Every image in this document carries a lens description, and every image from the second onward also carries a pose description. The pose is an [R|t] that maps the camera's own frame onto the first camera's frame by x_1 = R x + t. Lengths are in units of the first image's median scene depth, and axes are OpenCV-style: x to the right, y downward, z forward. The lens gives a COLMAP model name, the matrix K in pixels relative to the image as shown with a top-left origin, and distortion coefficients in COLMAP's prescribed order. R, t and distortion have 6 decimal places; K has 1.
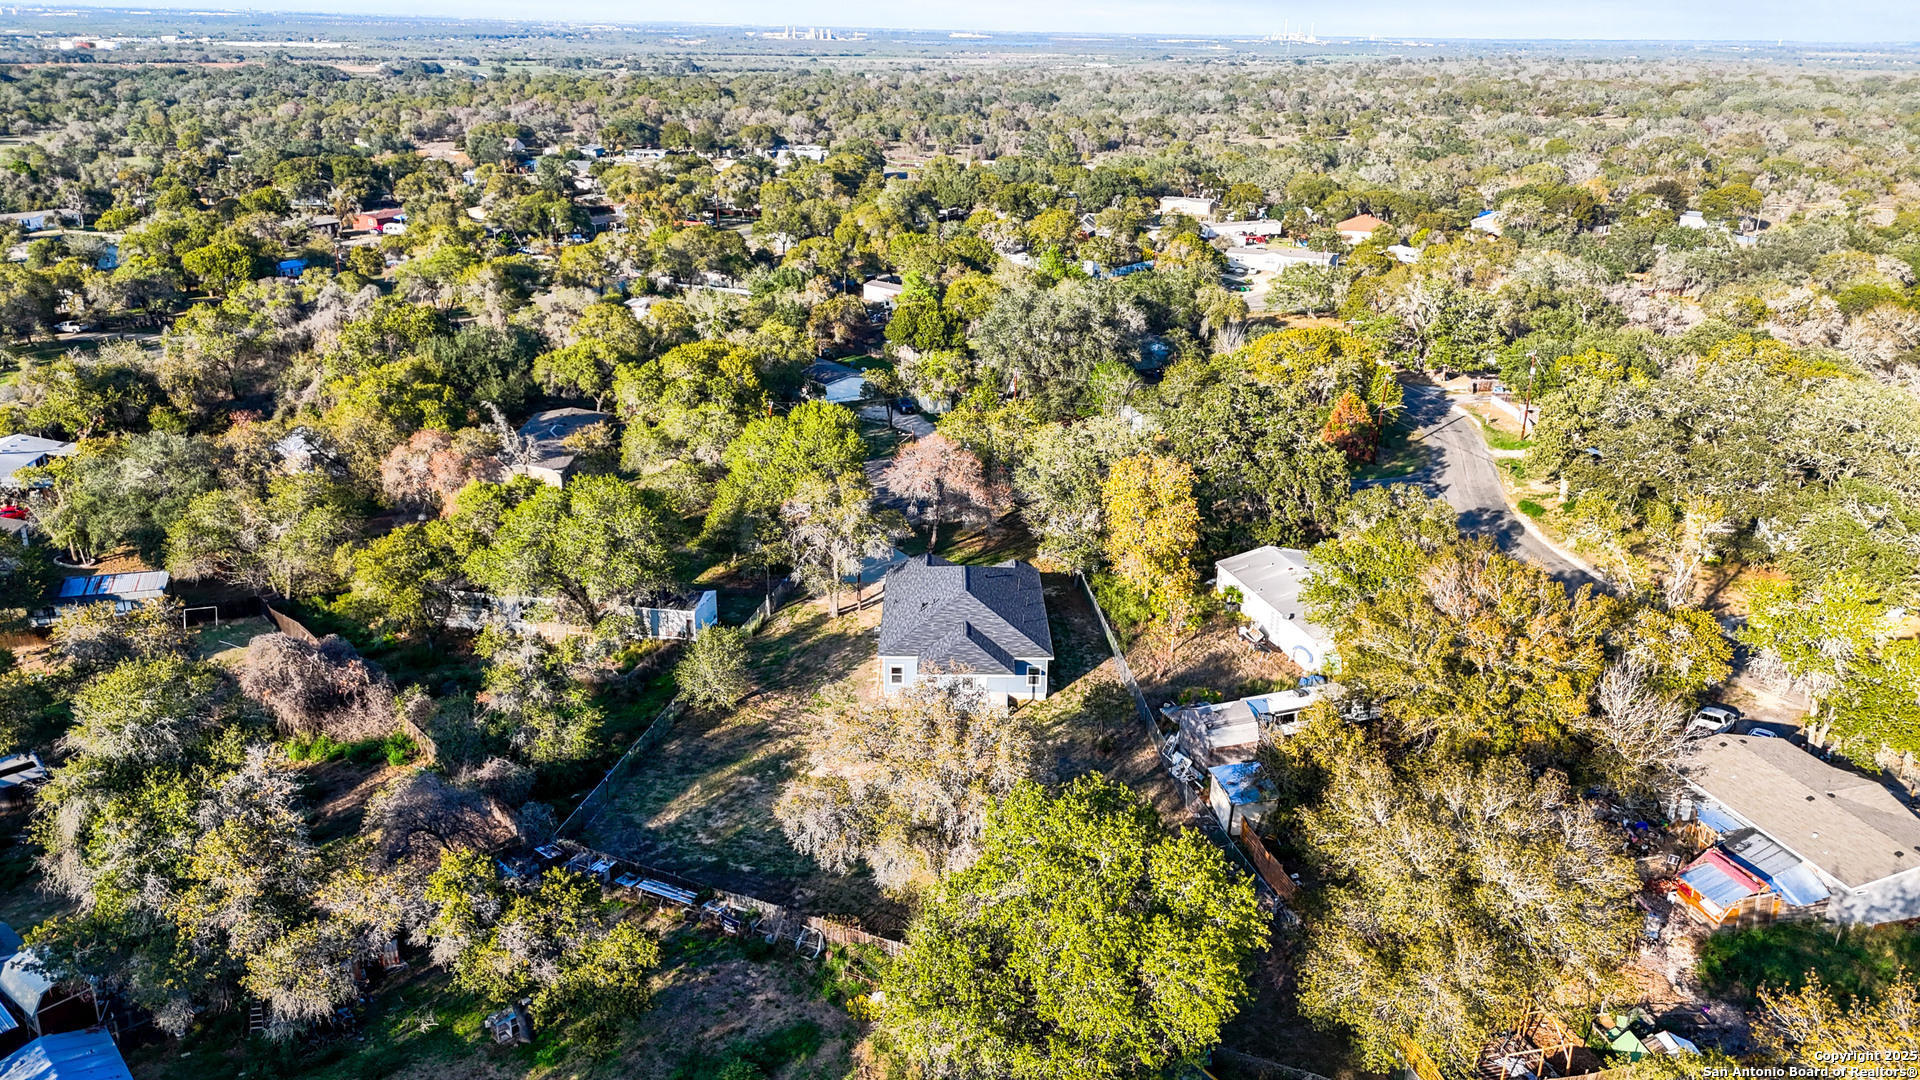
lens RADIAL K [[1418.2, 0, 959.1], [0, 1418.2, 537.9], [0, 0, 1]] dist [0.008054, -0.012987]
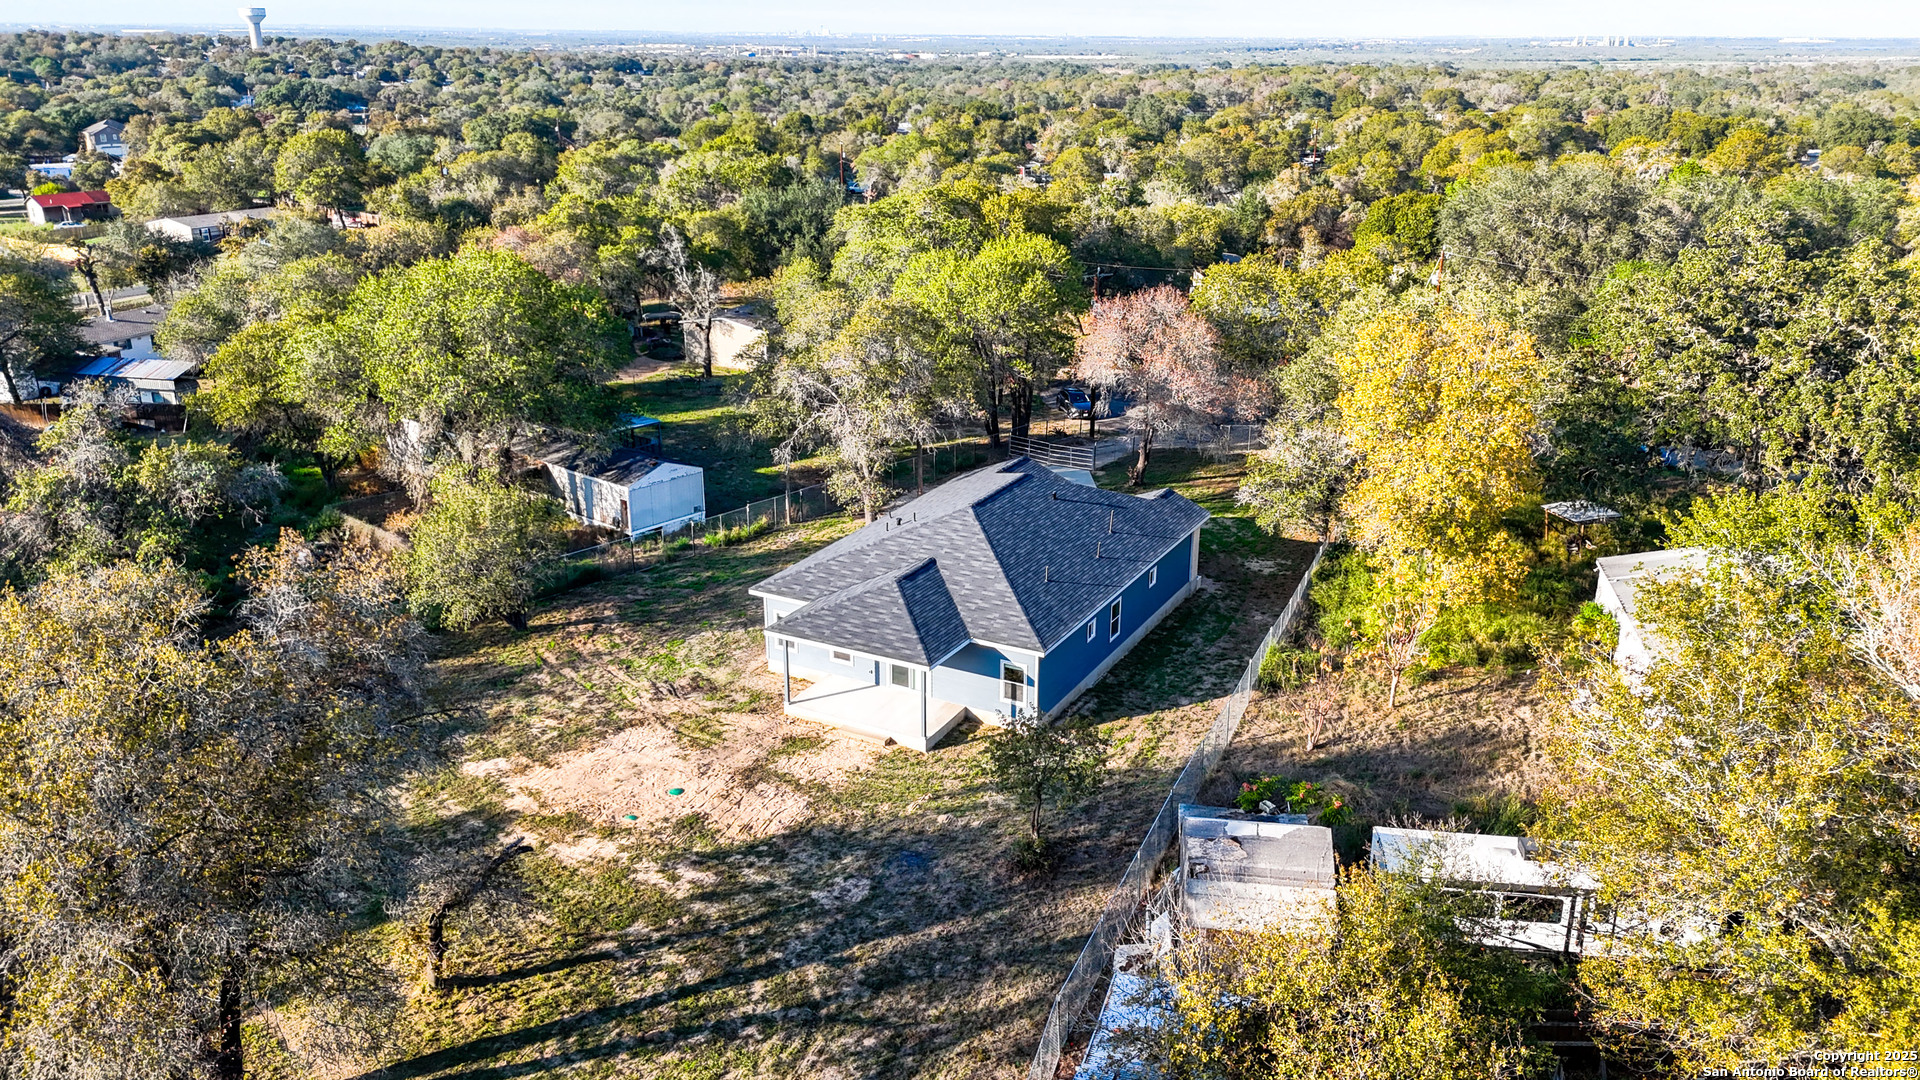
lens RADIAL K [[1418.2, 0, 959.1], [0, 1418.2, 535.5], [0, 0, 1]] dist [0.008054, -0.012987]
pose [[0.870471, 0.147690, -0.469540, 0.239378], [-0.155202, 0.987617, 0.022922, 0.035186], [0.467111, 0.052921, 0.882614, 0.513349]]
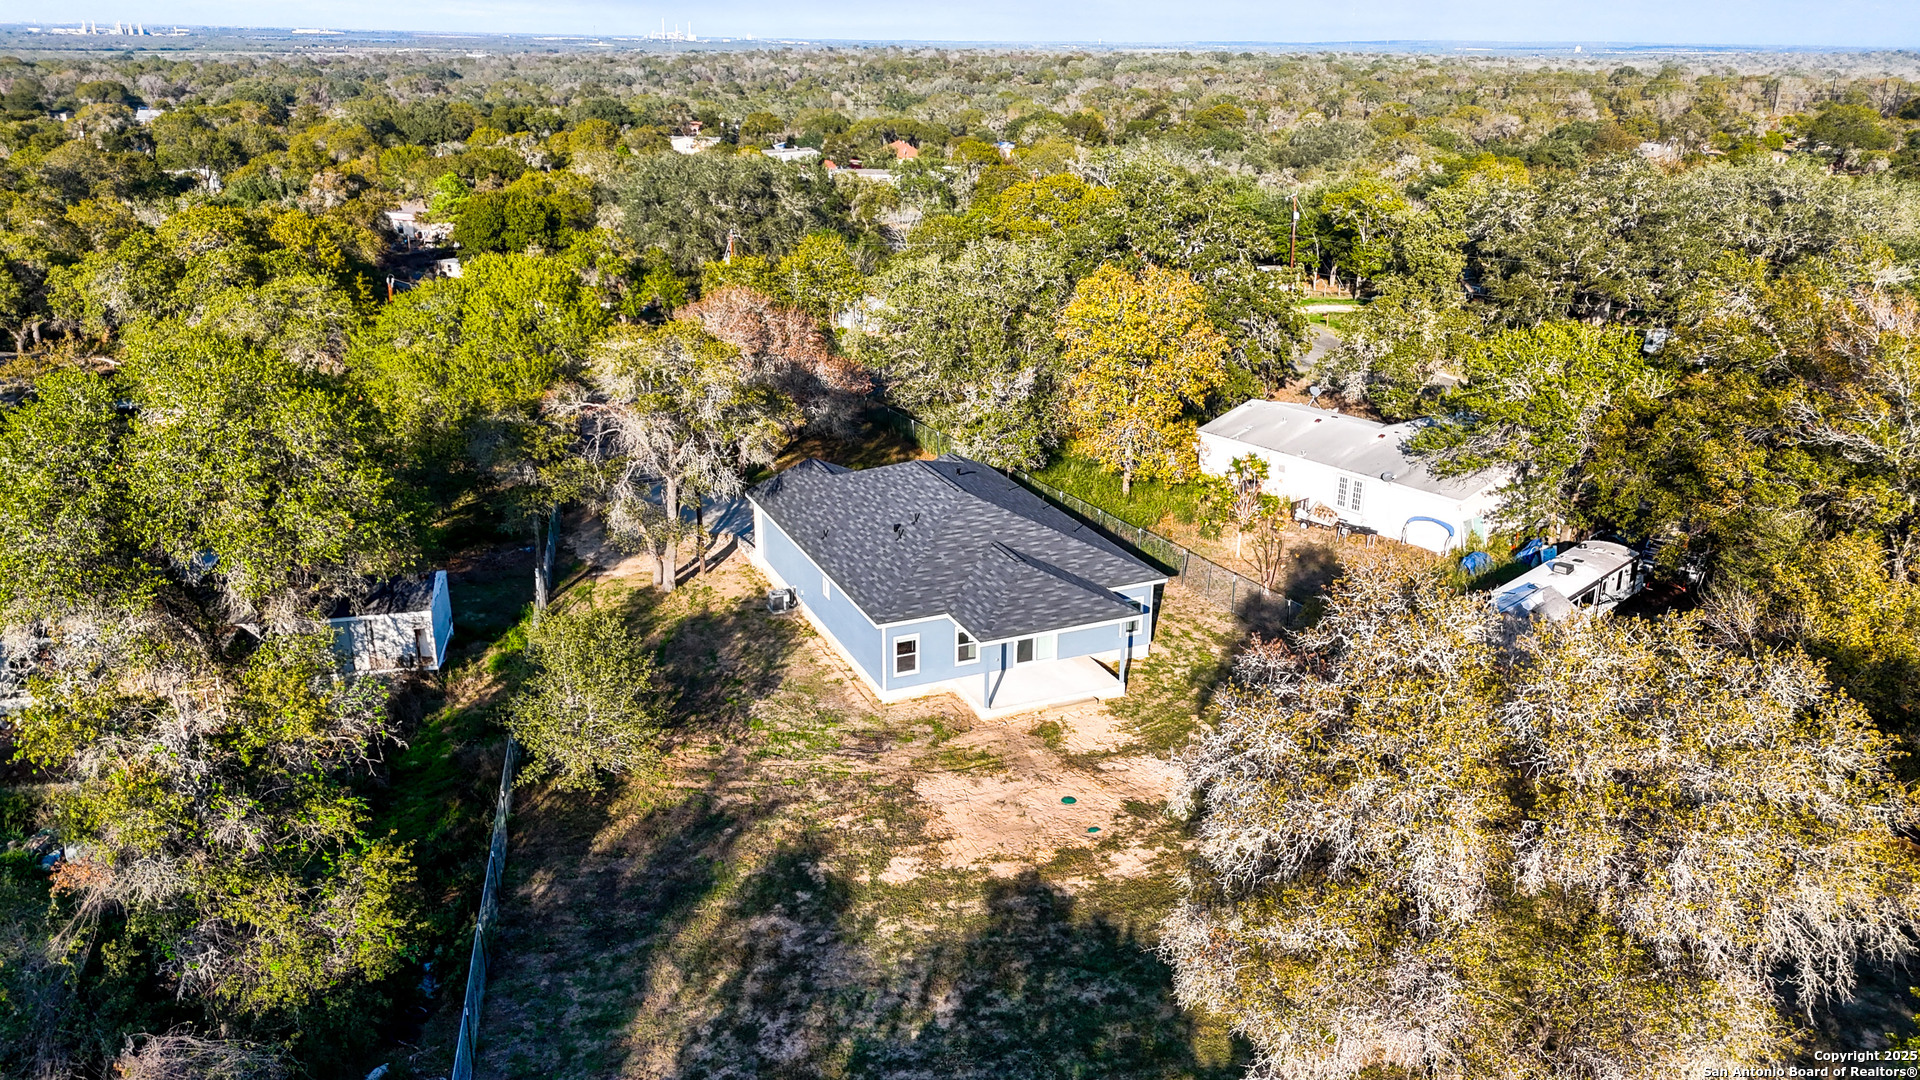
lens RADIAL K [[1418.2, 0, 963.3], [0, 1418.2, 545.3], [0, 0, 1]] dist [0.008054, -0.012987]
pose [[0.912969, -0.135694, 0.384805, -0.204439], [0.136162, 0.990341, 0.026173, 0.041490], [-0.384640, 0.028500, 0.922627, 0.466298]]
